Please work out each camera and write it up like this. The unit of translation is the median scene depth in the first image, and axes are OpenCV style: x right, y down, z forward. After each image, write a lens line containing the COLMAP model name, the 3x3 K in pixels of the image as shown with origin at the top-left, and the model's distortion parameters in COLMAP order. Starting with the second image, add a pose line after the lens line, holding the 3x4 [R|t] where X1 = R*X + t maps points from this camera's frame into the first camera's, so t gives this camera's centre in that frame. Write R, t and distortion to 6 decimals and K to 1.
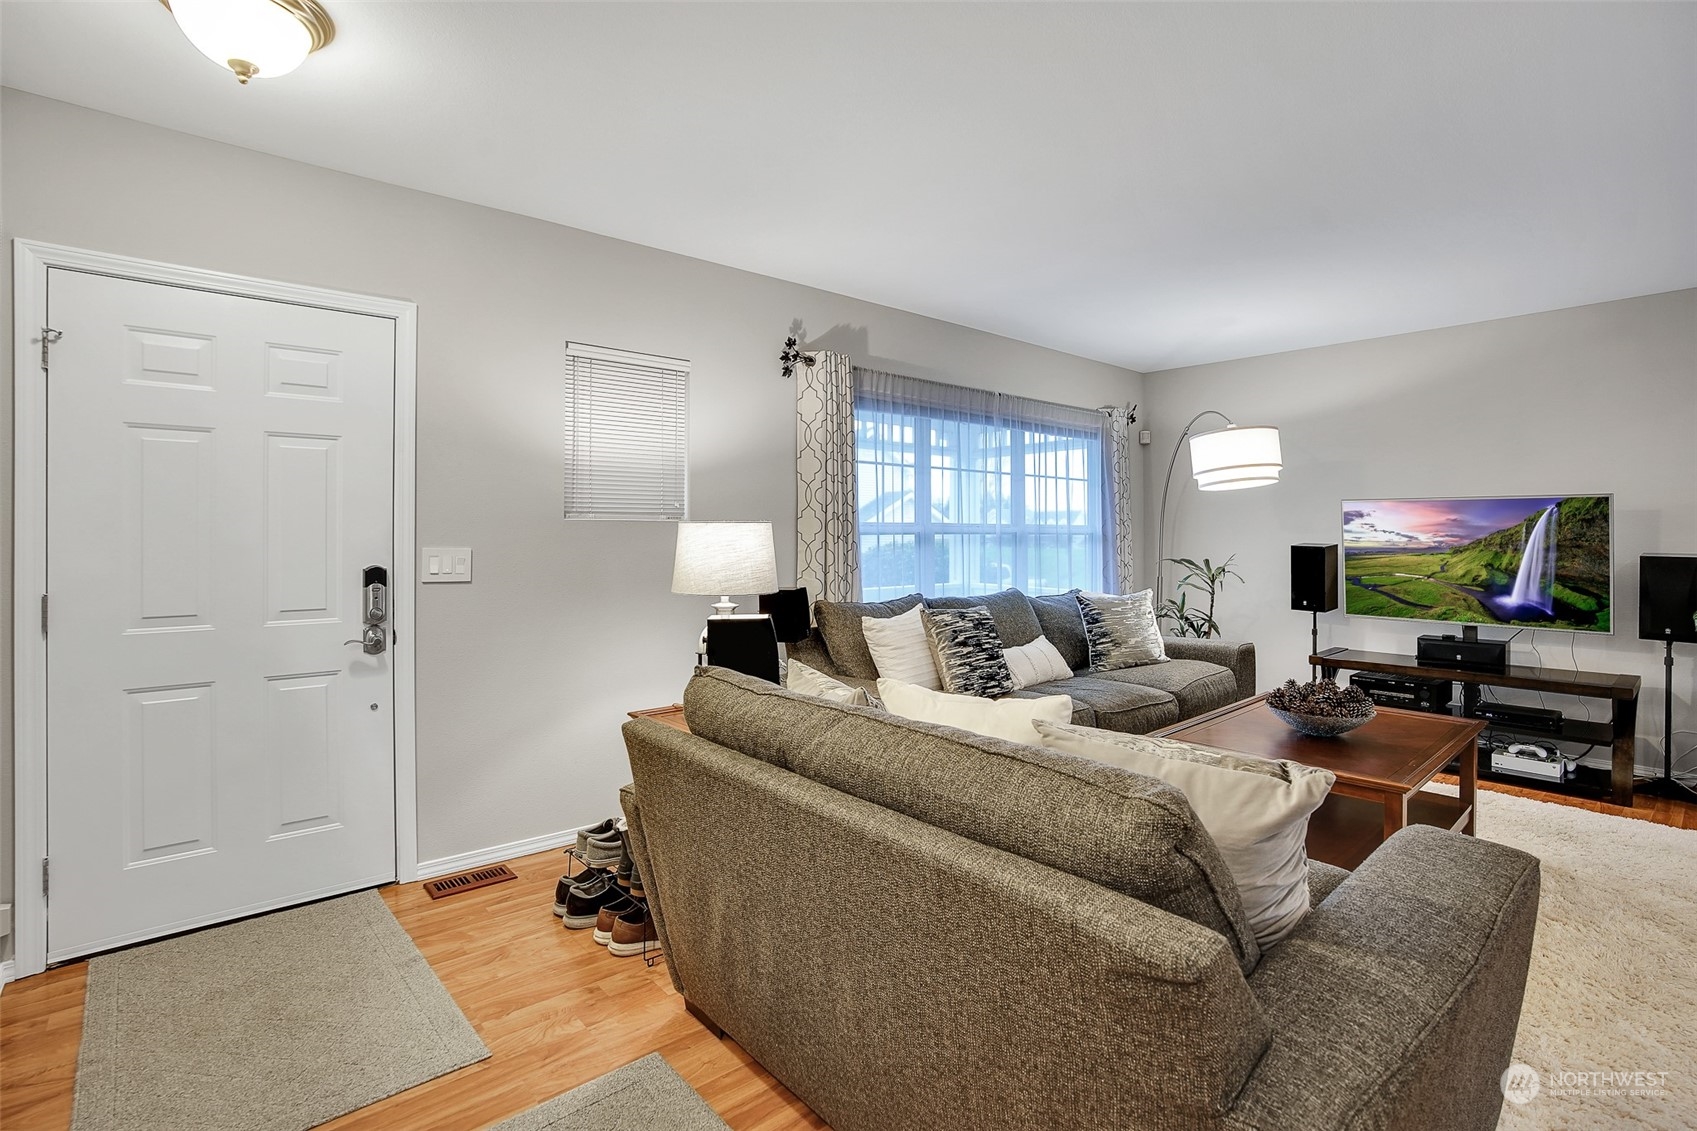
lens RADIAL K [[806.4, 0, 854.5], [0, 806.4, 531.3], [0, 0, 1]] dist [-0.058911, 0.022782]
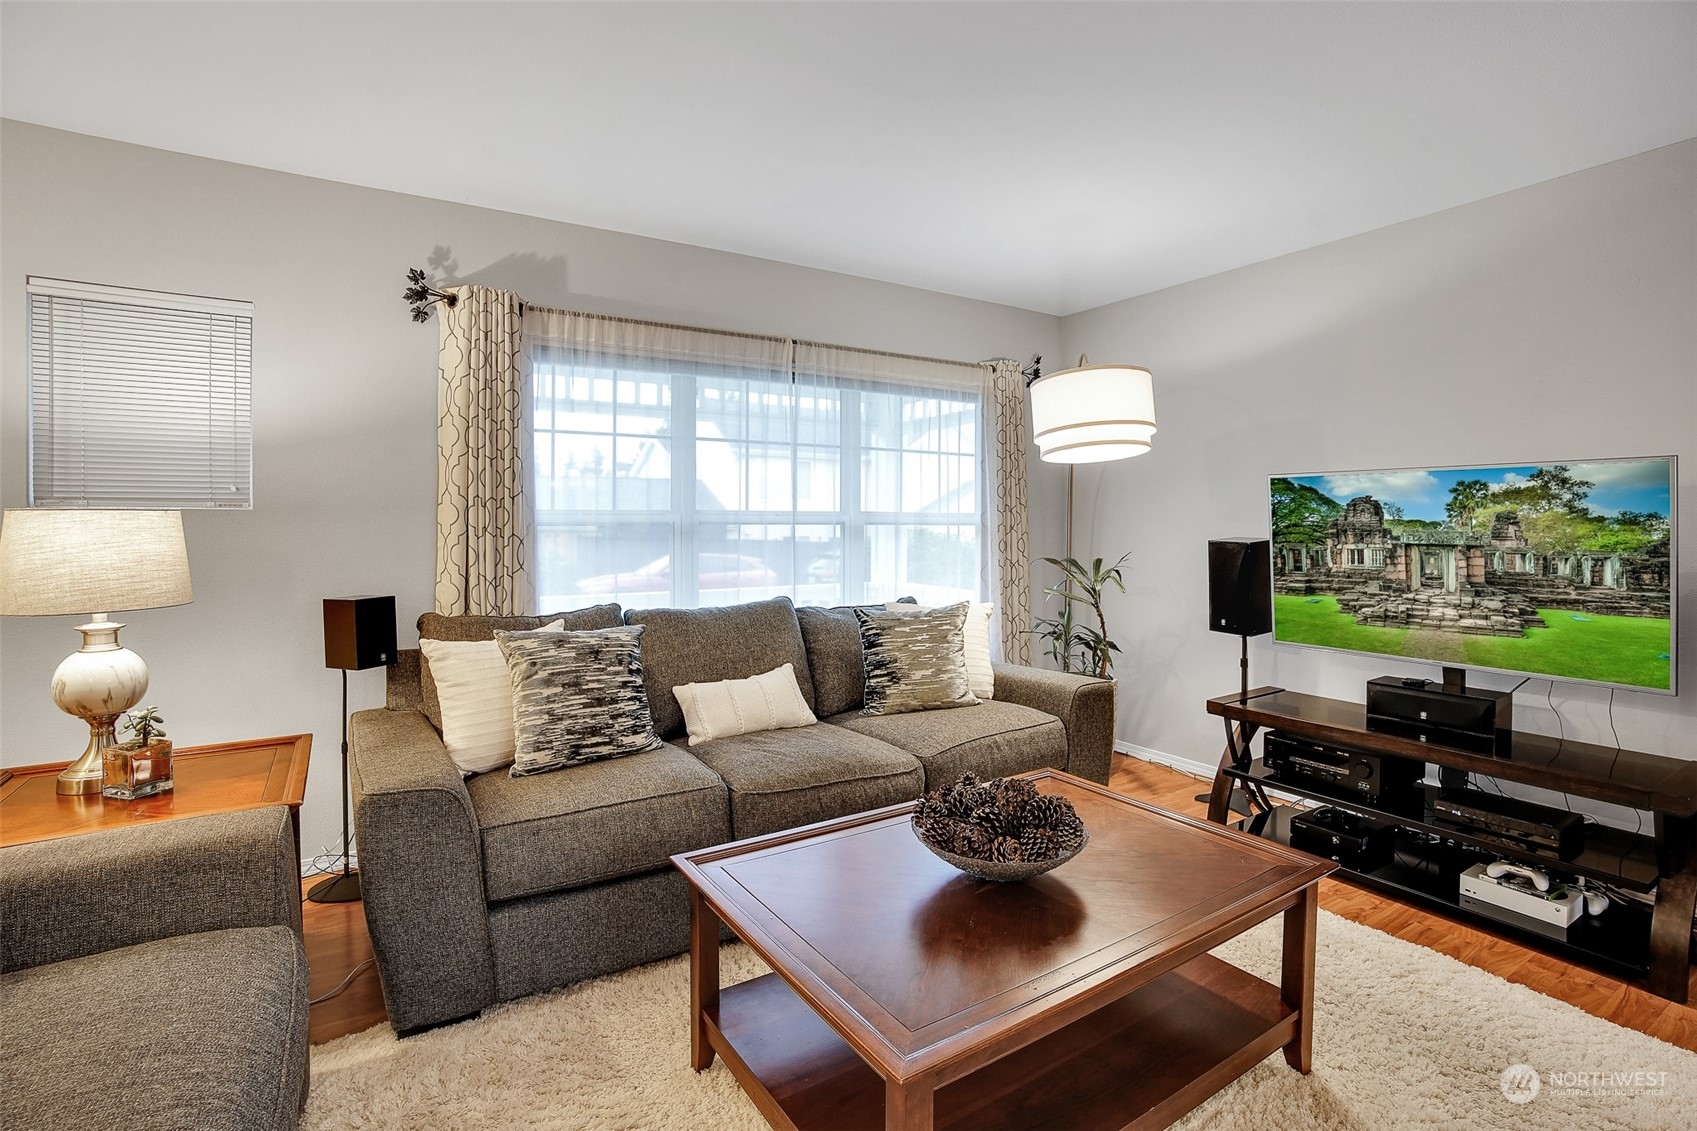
lens RADIAL K [[793.0, 0, 841.6], [0, 793.0, 539.9], [0, 0, 1]] dist [-0.070543, 0.023587]
pose [[0.985945, 0.001803, -0.167059, 0.436232], [0.001808, 0.999768, 0.021456, 0.002208], [0.167059, -0.021457, 0.985713, 0.328020]]
